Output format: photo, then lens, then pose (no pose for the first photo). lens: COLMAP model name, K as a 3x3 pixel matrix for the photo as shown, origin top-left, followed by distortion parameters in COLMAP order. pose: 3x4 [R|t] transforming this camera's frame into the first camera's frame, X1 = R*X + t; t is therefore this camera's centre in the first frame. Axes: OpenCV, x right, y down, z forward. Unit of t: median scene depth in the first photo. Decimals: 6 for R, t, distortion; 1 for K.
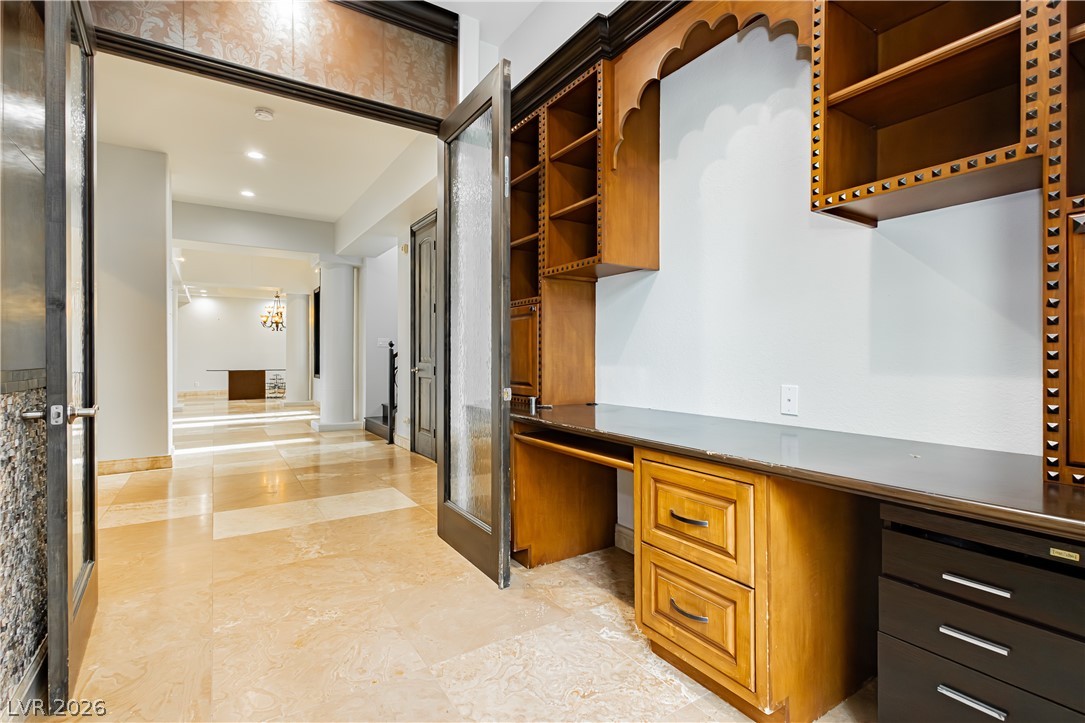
lens RADIAL K [[509.4, 0, 544.4], [0, 509.4, 355.3], [0, 0, 1]] dist [0.001934, 0.000553]
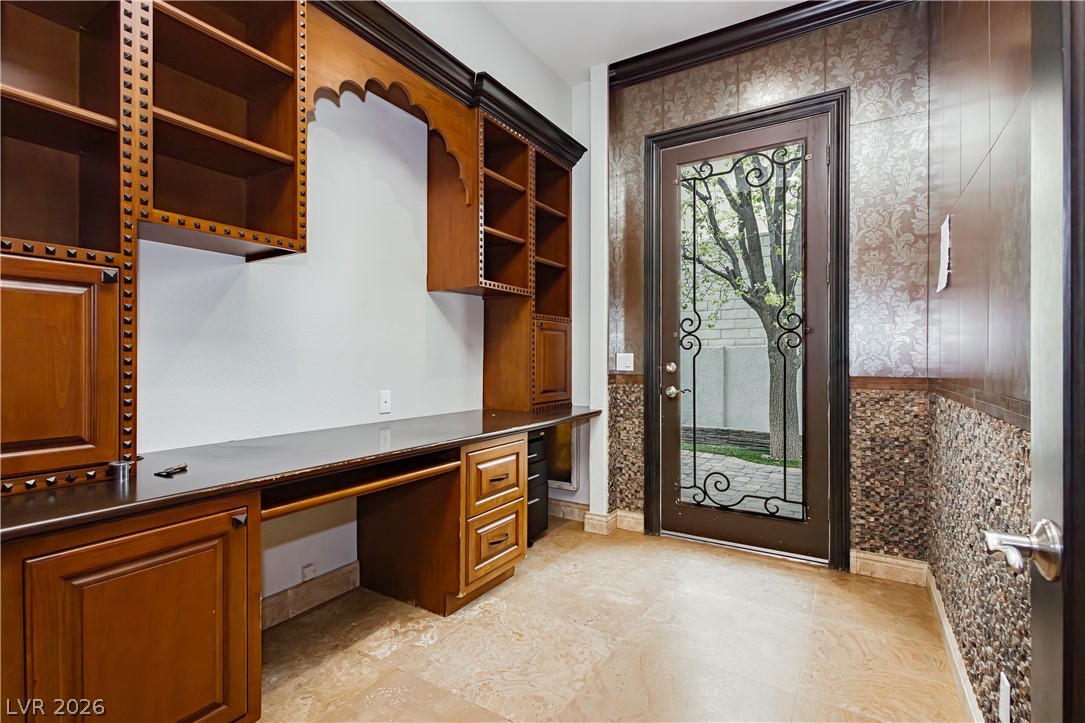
lens RADIAL K [[501.0, 0, 542.5], [0, 501.0, 361.5], [0, 0, 1]] dist [0.004061, 0.000325]
pose [[-0.421341, 0.001809, 0.906901, -0.897623], [0.003465, 0.999994, -0.000385, -0.016220], [-0.906896, 0.002980, -0.421345, 1.218282]]
